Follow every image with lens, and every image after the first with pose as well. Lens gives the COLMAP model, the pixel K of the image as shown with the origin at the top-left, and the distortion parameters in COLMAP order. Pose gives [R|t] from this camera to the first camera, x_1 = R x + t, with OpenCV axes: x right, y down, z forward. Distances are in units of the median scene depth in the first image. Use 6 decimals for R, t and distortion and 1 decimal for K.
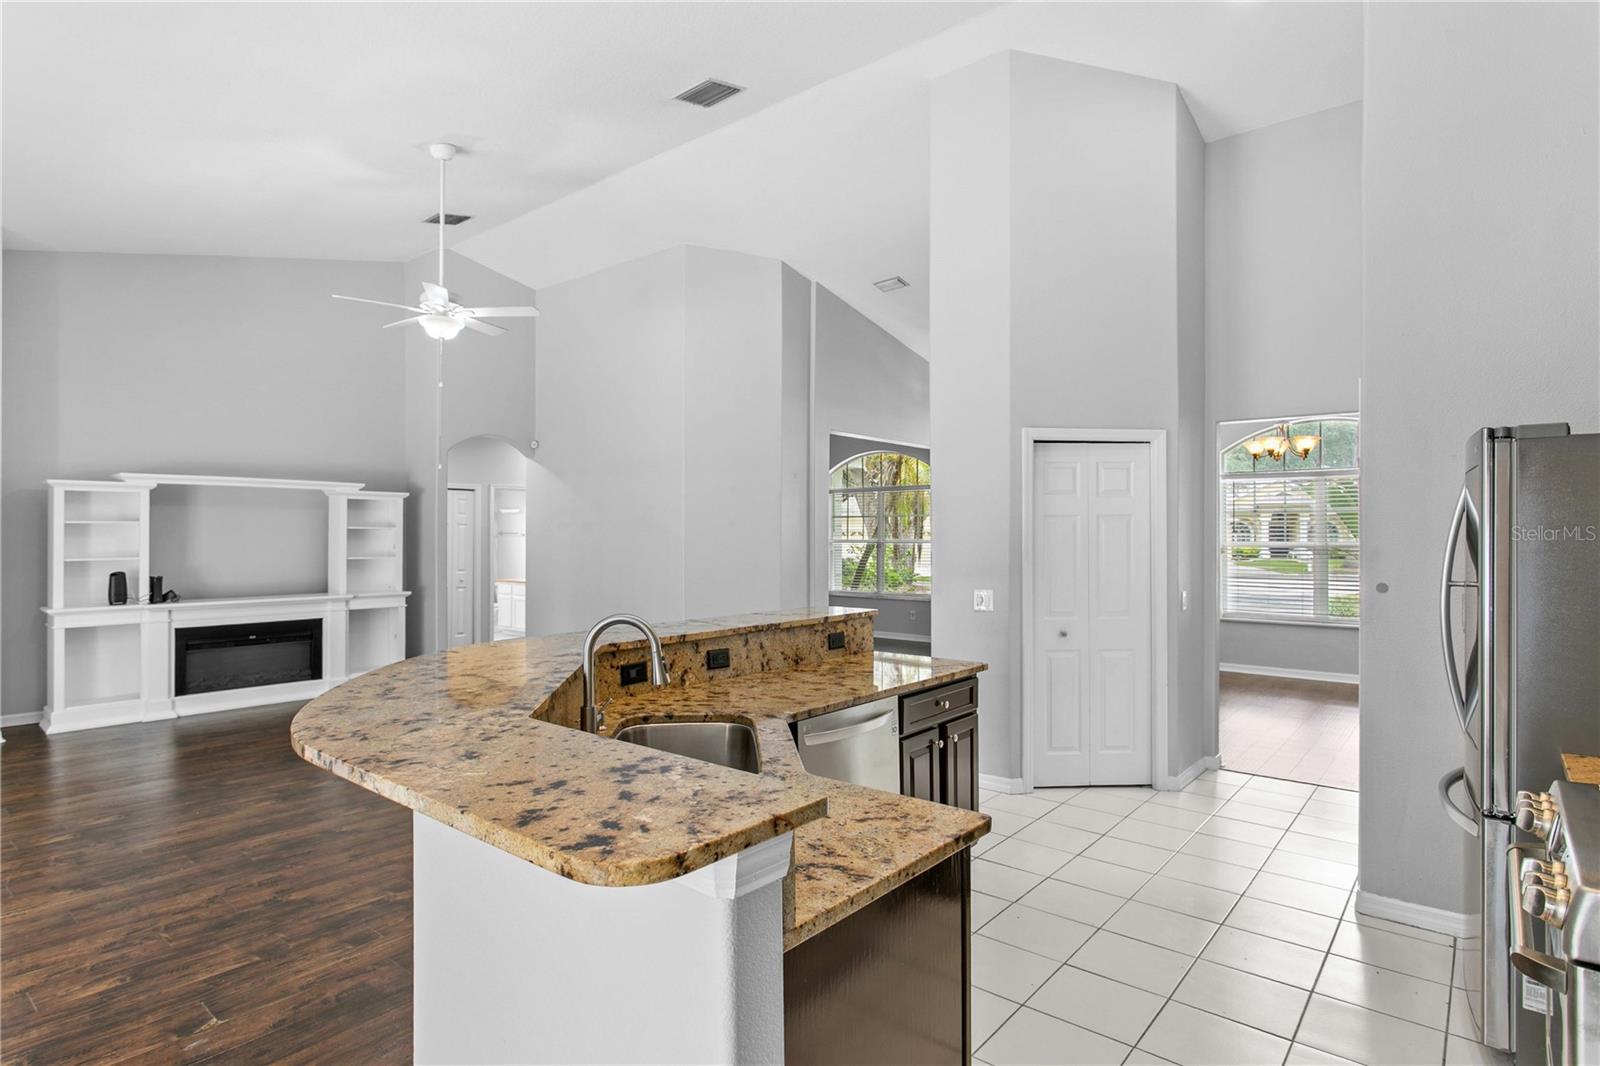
lens RADIAL K [[829.1, 0, 774.6], [0, 829.1, 530.0], [0, 0, 1]] dist [-0.000445, -0.000865]
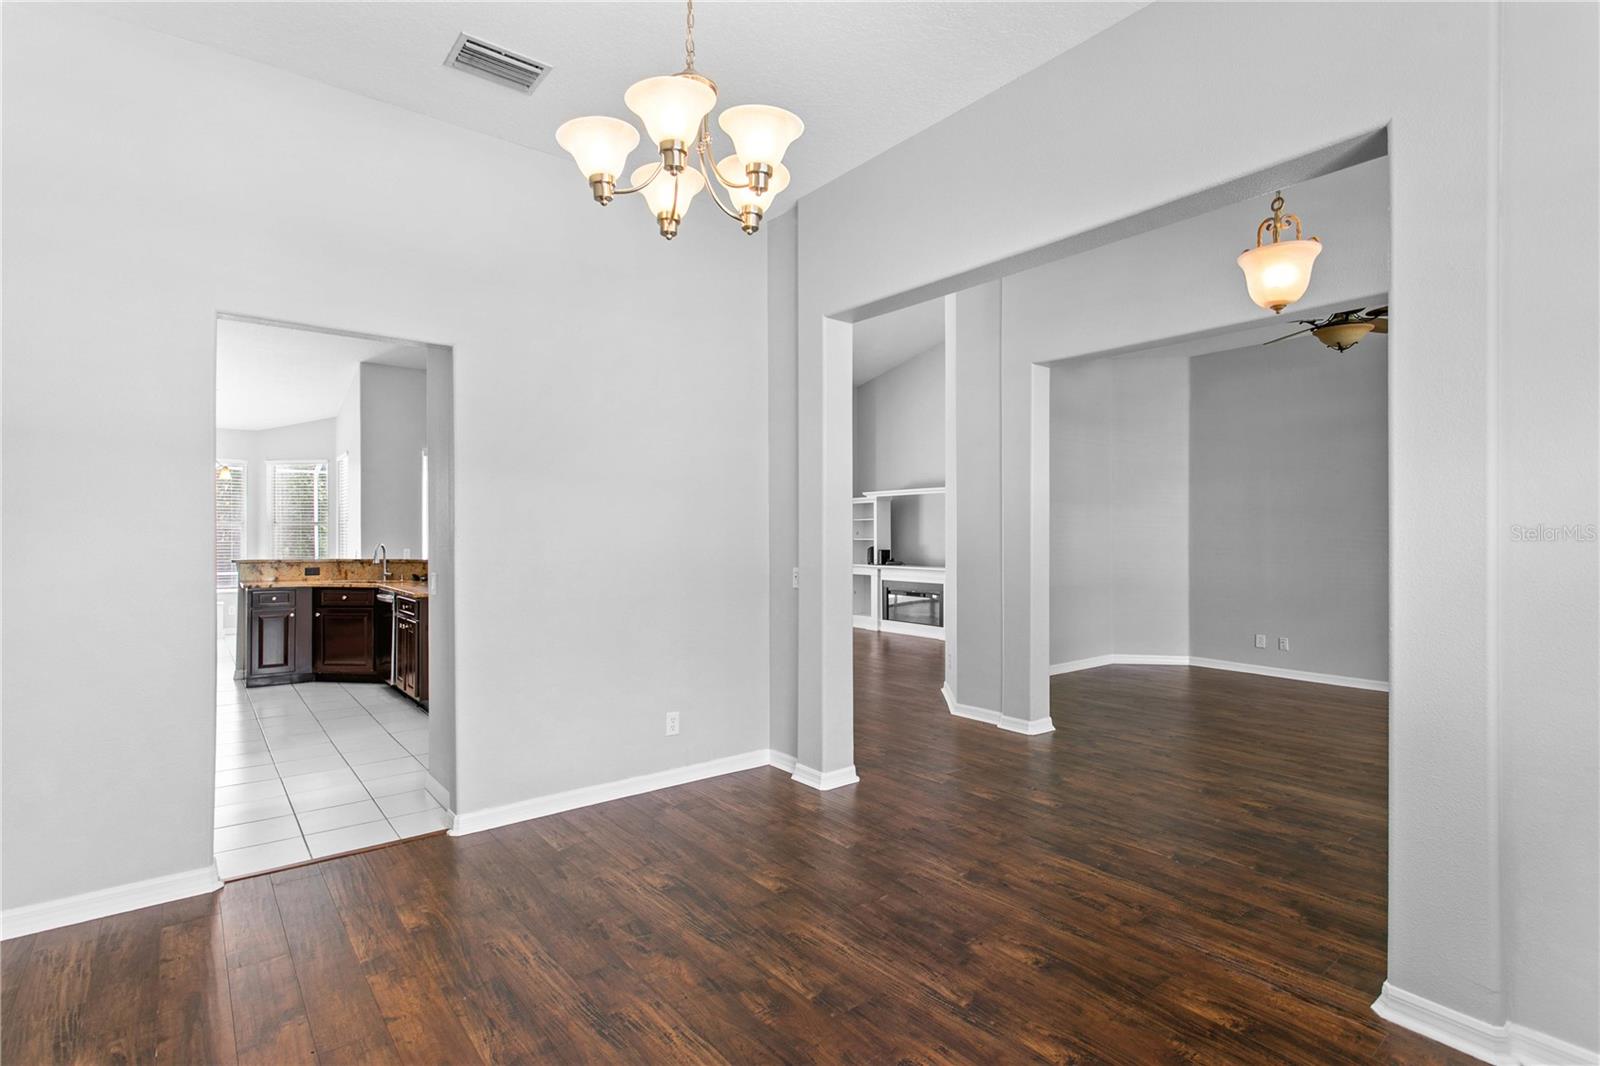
lens RADIAL K [[763.8, 0, 787.8], [0, 763.8, 531.8], [0, 0, 1]] dist [0.002871, 0.001636]
pose [[-0.181081, -0.004016, -0.983460, 0.900770], [0.002097, 0.999988, -0.004470, 0.025061], [0.983466, -0.002872, -0.181071, 1.113310]]
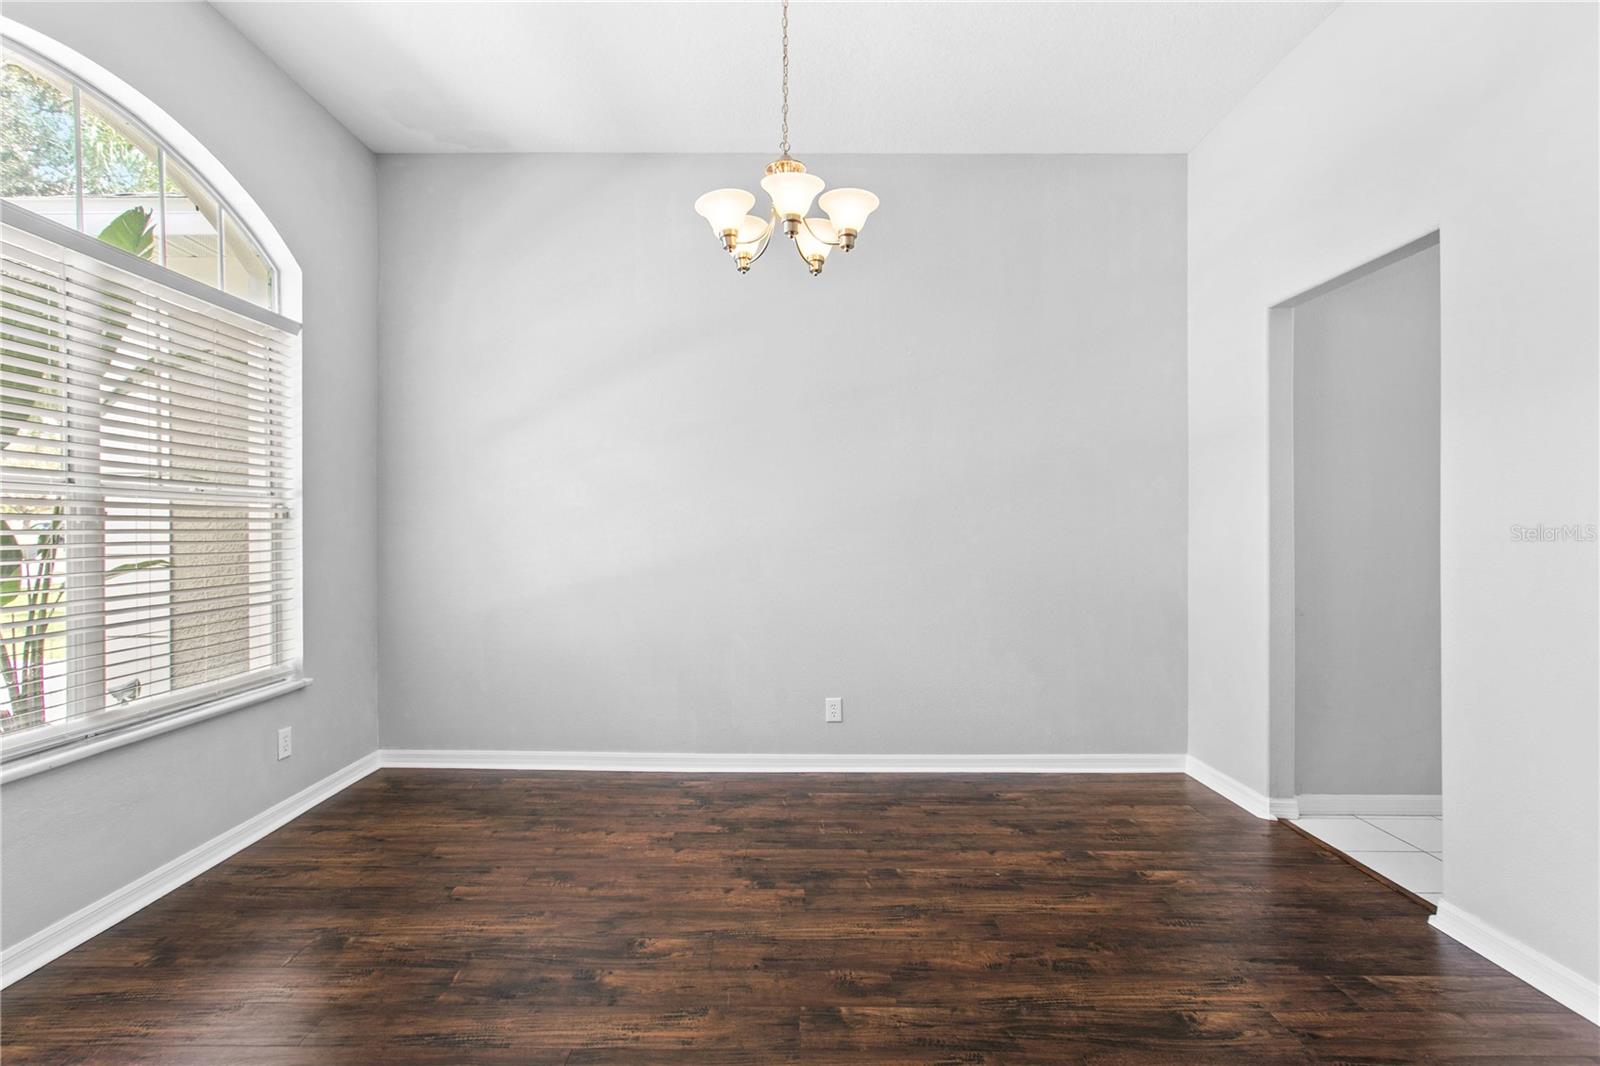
lens RADIAL K [[763.8, 0, 774.7], [0, 763.8, 529.2], [0, 0, 1]] dist [0.002871, 0.001636]
pose [[-0.646307, 0.001127, 0.763076, 0.349112], [-0.003132, 0.999987, -0.004130, 0.042338], [-0.763071, -0.005059, -0.646295, 1.277765]]
